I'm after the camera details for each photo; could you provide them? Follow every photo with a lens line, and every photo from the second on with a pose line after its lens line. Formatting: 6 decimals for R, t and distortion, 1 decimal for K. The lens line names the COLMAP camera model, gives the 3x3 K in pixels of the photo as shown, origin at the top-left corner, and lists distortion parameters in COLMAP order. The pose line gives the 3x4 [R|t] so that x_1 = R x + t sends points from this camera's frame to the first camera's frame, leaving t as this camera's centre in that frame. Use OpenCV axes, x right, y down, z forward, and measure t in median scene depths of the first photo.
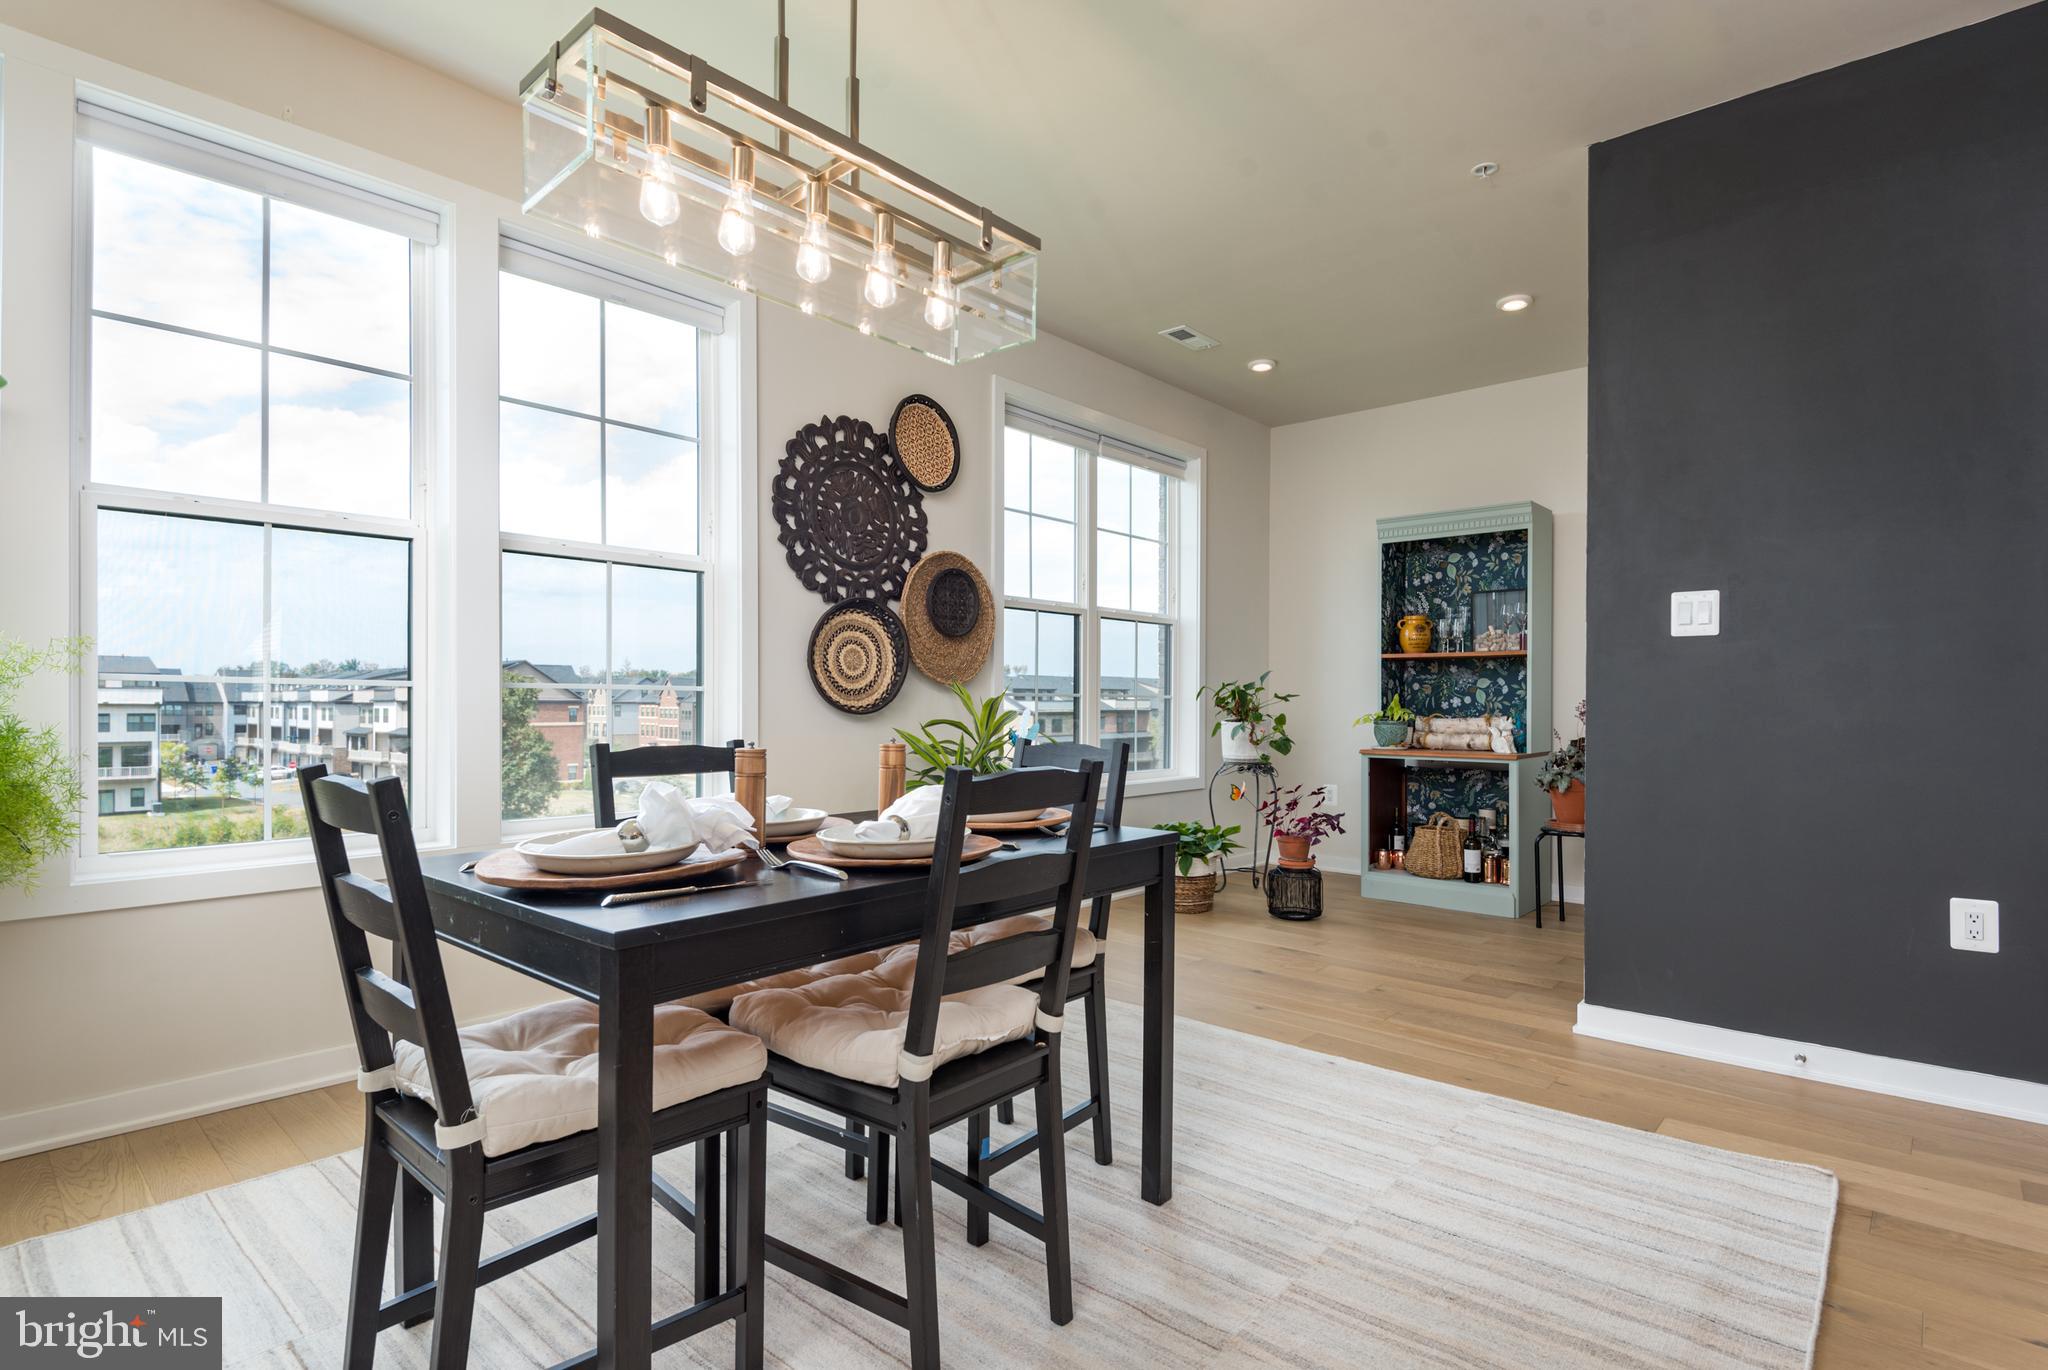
lens RADIAL K [[1003.7, 0, 1026.4], [0, 1003.7, 698.7], [0, 0, 1]] dist [0.001443, -0.014500]
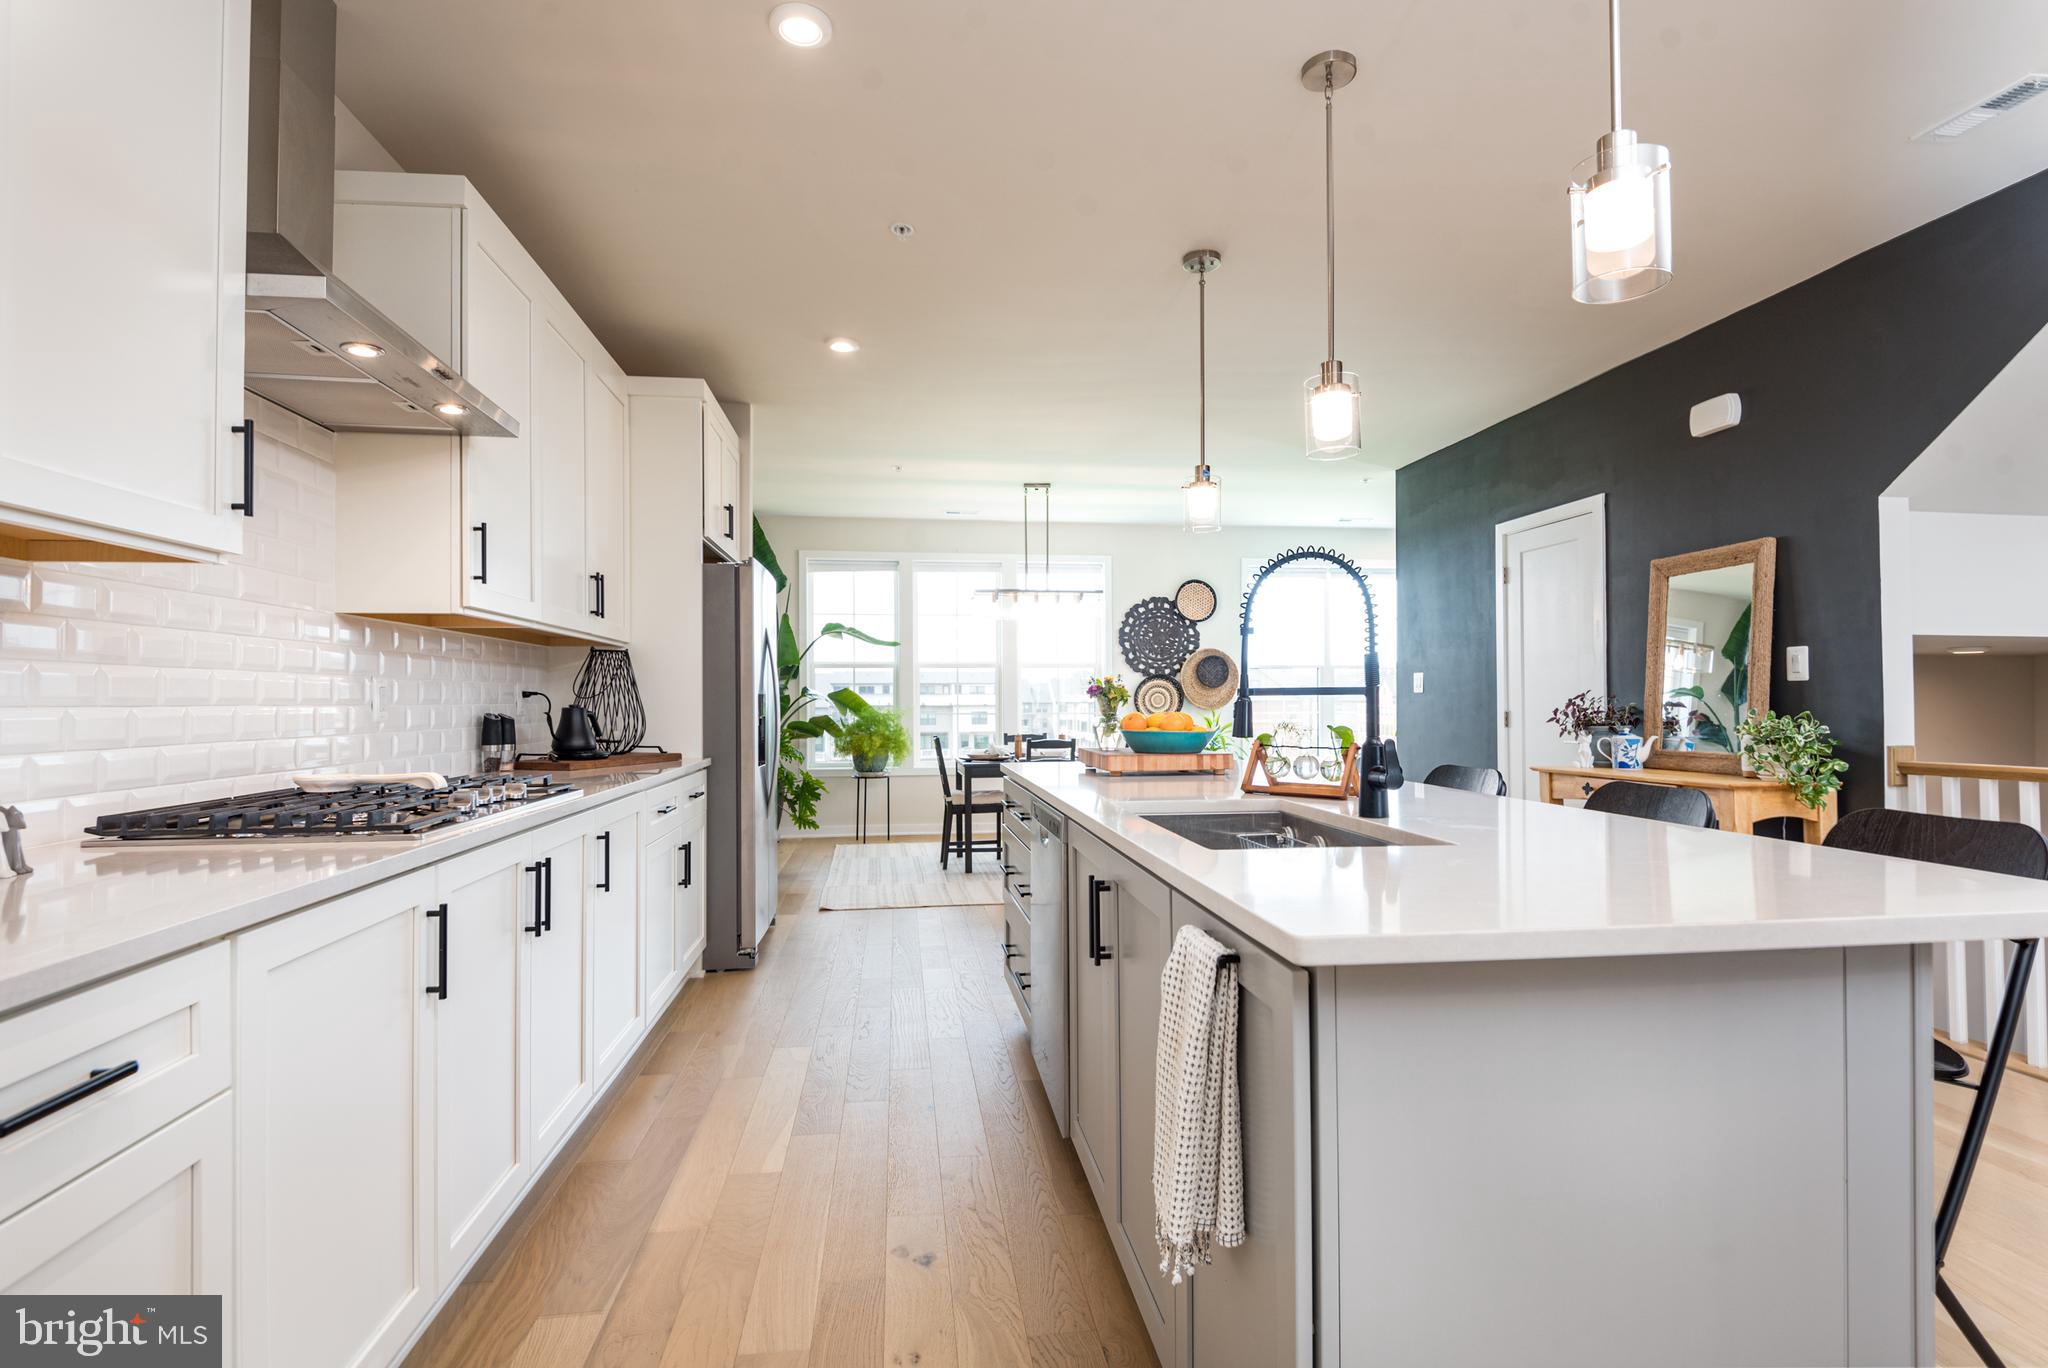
lens RADIAL K [[983.8, 0, 1028.9], [0, 983.8, 690.4], [0, 0, 1]] dist [0.003927, -0.000233]
pose [[0.761037, -0.013575, -0.648566, 0.391916], [0.009730, 0.999907, -0.009511, -0.015030], [0.648635, 0.000927, 0.761099, -0.340796]]
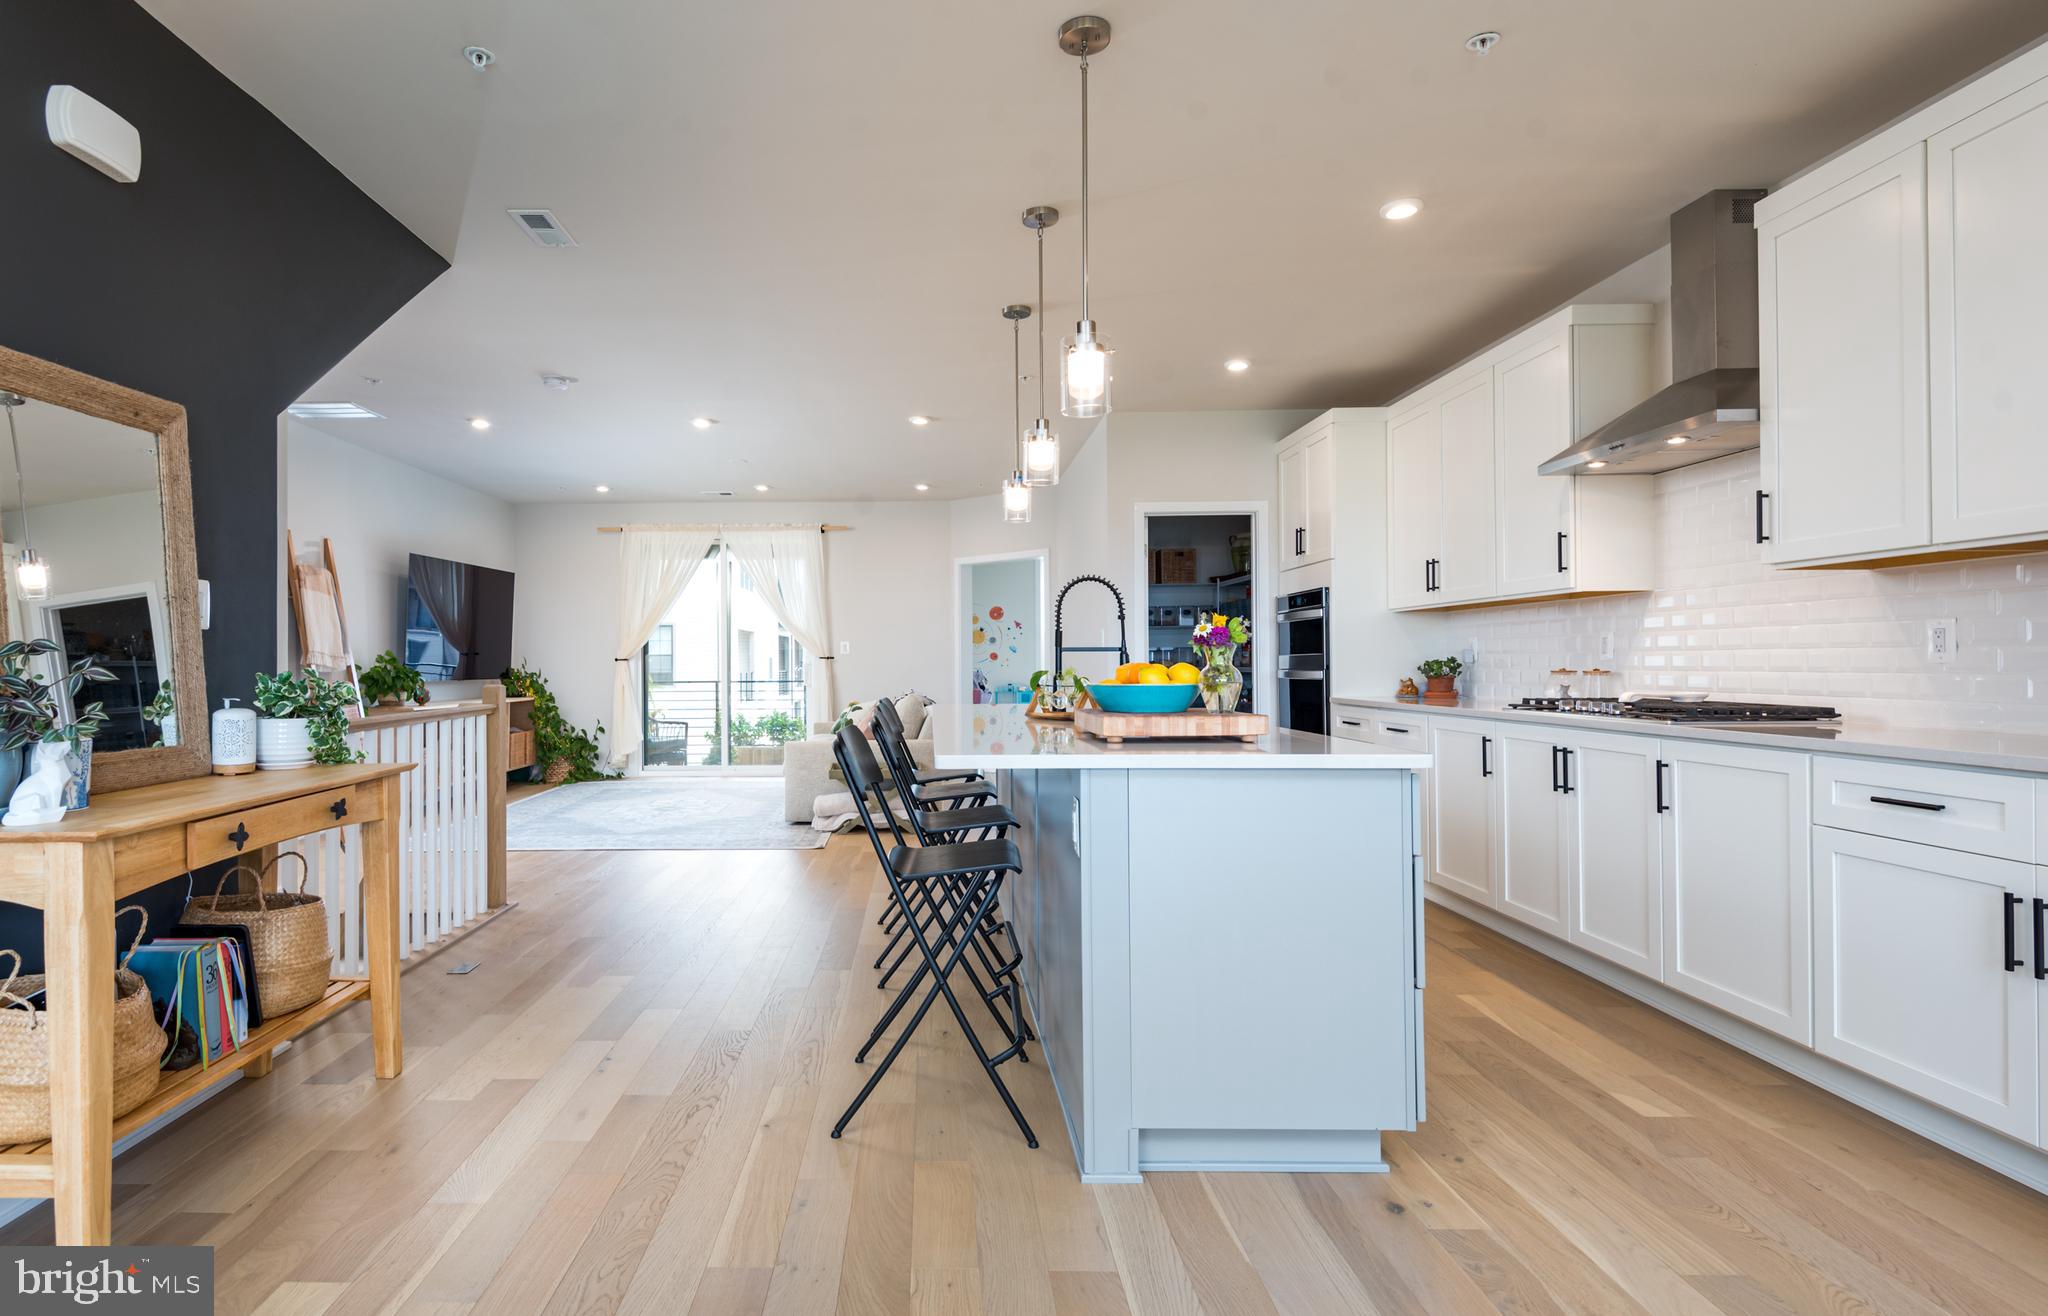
lens RADIAL K [[1050.1, 0, 905.8], [0, 1050.1, 649.7], [0, 0, 1]] dist [0.029800, -0.021542]
pose [[-0.654068, 0.010567, 0.756362, 0.064174], [0.002746, 0.999929, -0.011595, -0.011822], [-0.756431, -0.005507, -0.654050, 0.135774]]
